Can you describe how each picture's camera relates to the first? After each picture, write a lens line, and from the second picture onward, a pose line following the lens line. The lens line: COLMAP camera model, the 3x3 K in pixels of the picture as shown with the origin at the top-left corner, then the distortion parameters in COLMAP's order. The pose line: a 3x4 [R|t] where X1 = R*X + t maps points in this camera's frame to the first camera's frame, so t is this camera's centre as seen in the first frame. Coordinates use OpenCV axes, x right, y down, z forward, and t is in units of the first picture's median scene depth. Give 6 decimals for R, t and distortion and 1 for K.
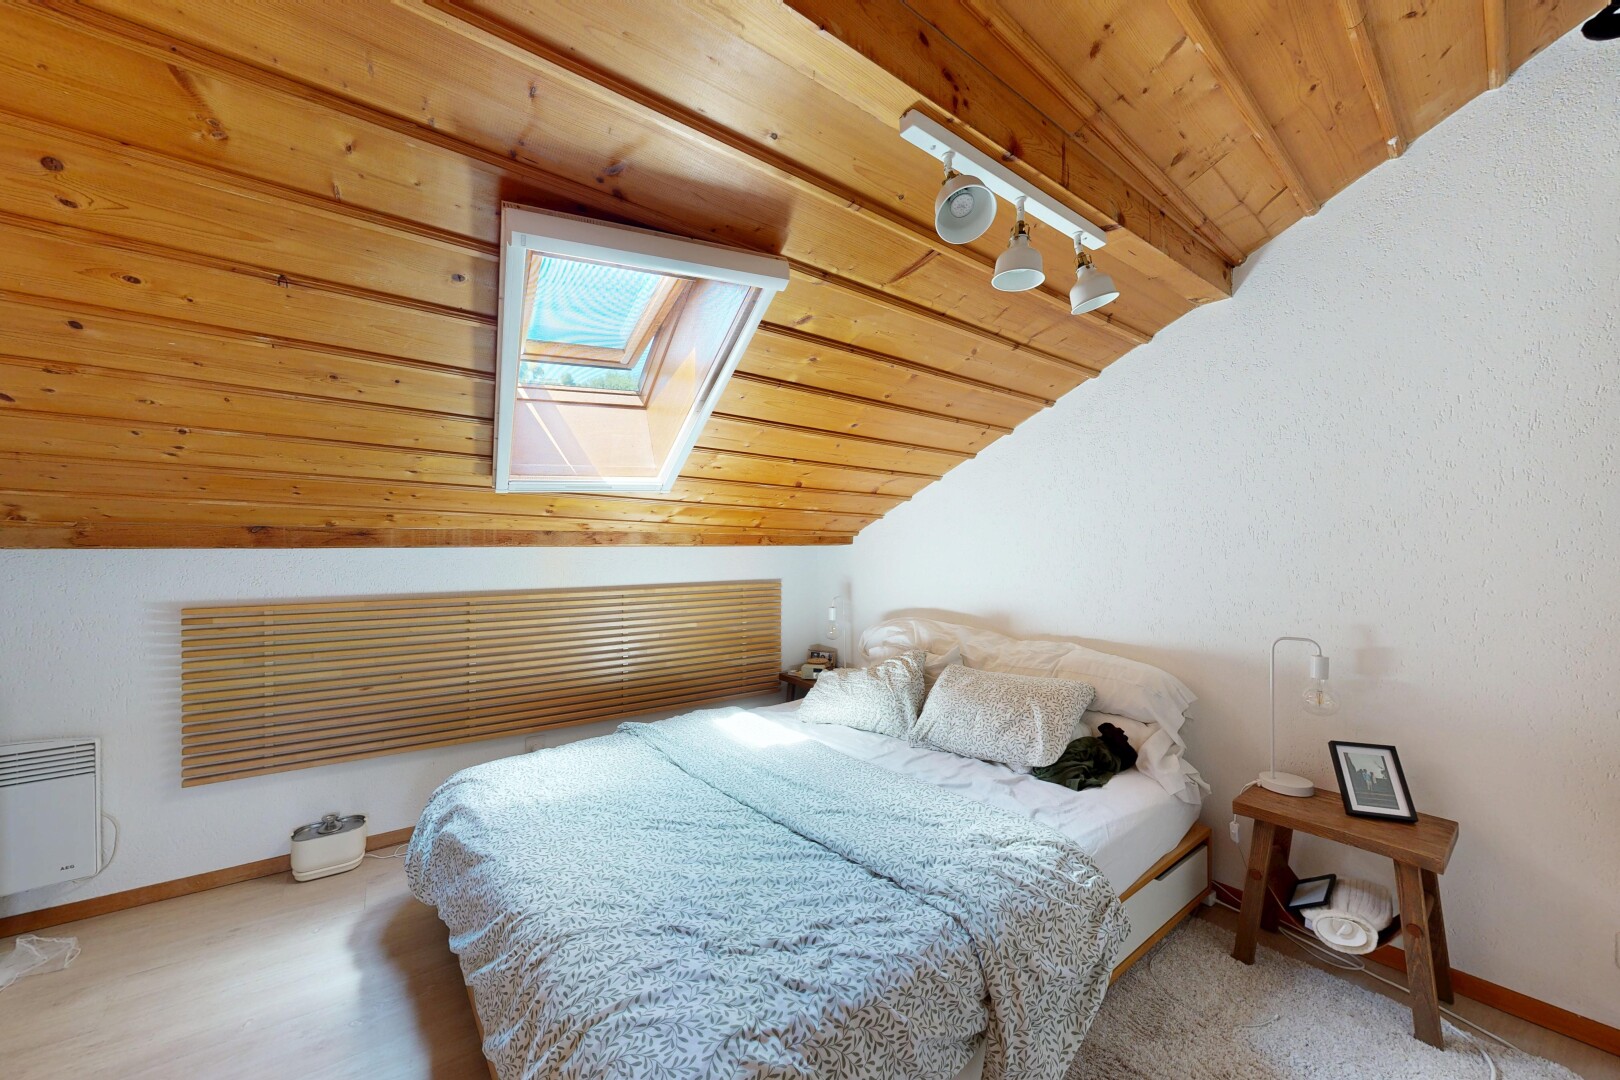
lens RADIAL K [[605.4, 0, 810.0], [0, 605.4, 540.0], [0, 0, 1]] dist [-0.001218, -0.000099]
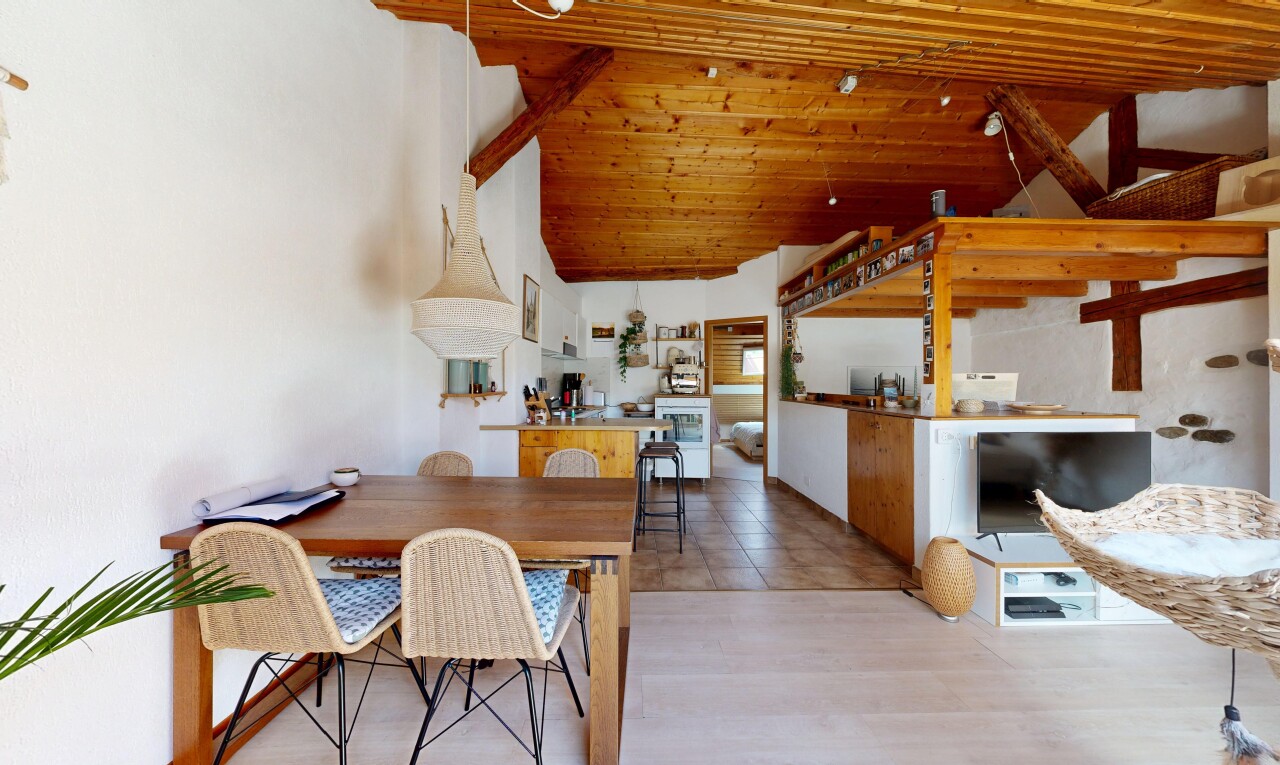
lens RADIAL K [[426.7, 0, 641.7], [0, 426.7, 385.0], [0, 0, 1]] dist [-0.001116, -0.000070]
pose [[0.756002, 0.001623, -0.654567, 1.409816], [-0.000314, 0.999998, 0.002117, 0.003633], [0.654569, -0.001395, 0.756001, -2.691737]]
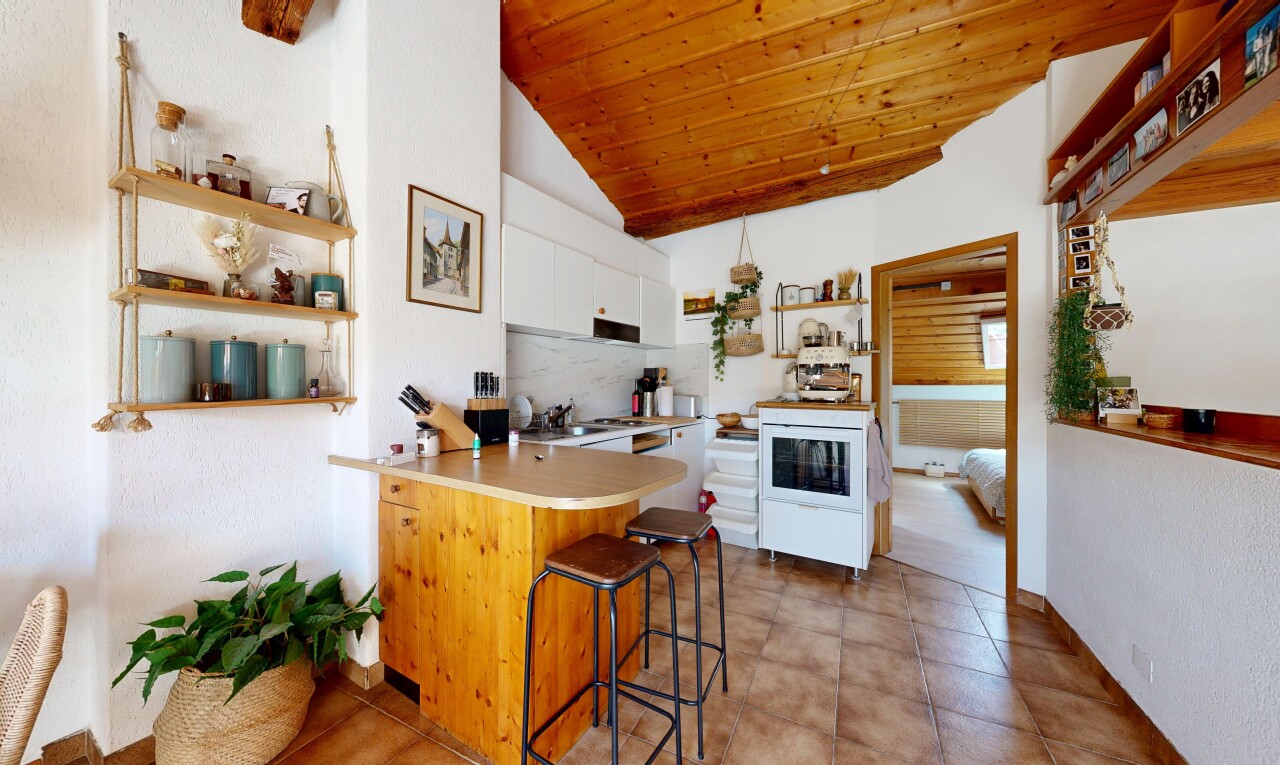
lens RADIAL K [[426.7, 0, 641.7], [0, 426.7, 385.0], [0, 0, 1]] dist [-0.001116, -0.000070]
pose [[0.353271, 0.003093, -0.935516, 1.037352], [-0.000310, 0.999995, 0.003189, 0.003999], [0.935521, -0.000837, 0.353270, -1.653327]]
